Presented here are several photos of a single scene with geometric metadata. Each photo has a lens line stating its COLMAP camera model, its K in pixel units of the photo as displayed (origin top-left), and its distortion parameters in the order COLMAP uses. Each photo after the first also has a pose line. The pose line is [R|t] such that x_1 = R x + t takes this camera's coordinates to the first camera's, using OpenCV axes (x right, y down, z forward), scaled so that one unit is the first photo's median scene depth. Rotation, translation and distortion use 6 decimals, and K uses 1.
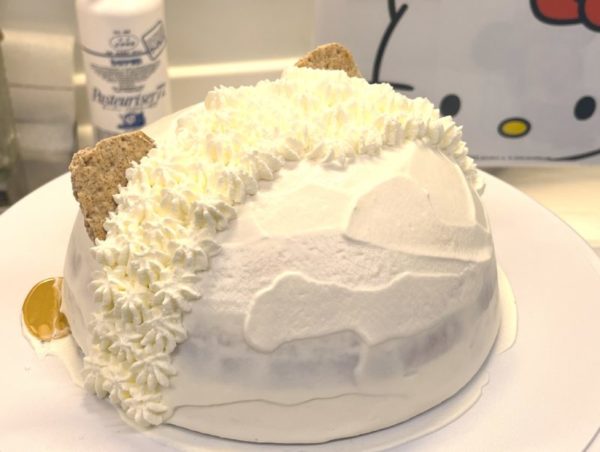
lens RADIAL K [[743.0, 0, 300.0], [0, 743.0, 226.0], [0, 0, 1]] dist [0.004063, -0.005682]
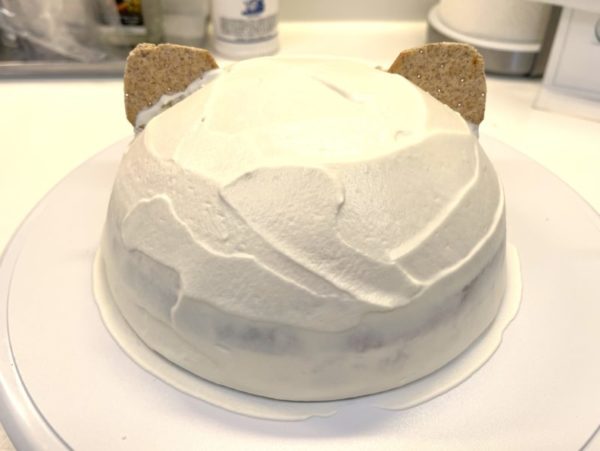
lens RADIAL K [[499.1, 0, 300.0], [0, 499.1, 225.5], [0, 0, 1]] dist [0.004293, 0.001050]
pose [[0.683304, 0.480606, -0.549648, 0.529245], [-0.432789, 0.872906, 0.225229, -0.146675], [0.588038, 0.083982, 0.804462, 0.522422]]
